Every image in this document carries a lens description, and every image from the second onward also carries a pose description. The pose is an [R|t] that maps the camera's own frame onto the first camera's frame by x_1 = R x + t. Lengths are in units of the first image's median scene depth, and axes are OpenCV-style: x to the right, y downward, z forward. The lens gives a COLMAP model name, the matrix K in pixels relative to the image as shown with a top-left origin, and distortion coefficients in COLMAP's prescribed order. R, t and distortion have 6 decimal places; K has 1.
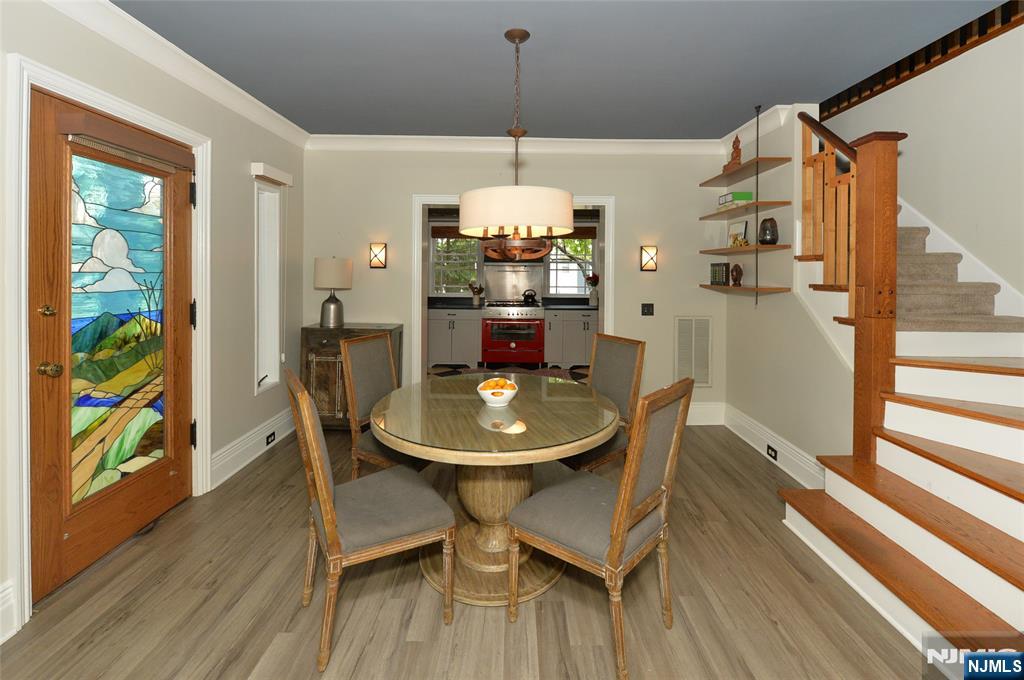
lens RADIAL K [[414.1, 0, 506.6], [0, 414.1, 274.3], [0, 0, 1]] dist [-0.003349, -0.001456]
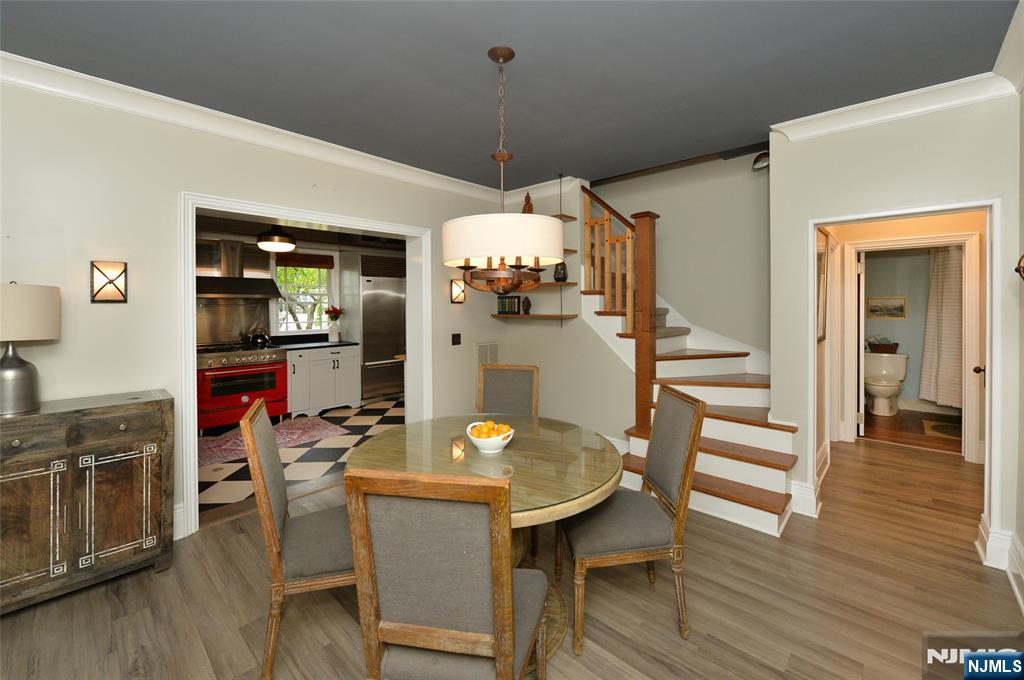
lens RADIAL K [[414.1, 0, 496.8], [0, 414.1, 307.6], [0, 0, 1]] dist [-0.003349, -0.001456]
pose [[0.702097, -0.016387, 0.711892, -0.583369], [0.013938, 0.999860, 0.009269, -0.008187], [-0.711944, 0.003415, 0.702227, 0.309298]]
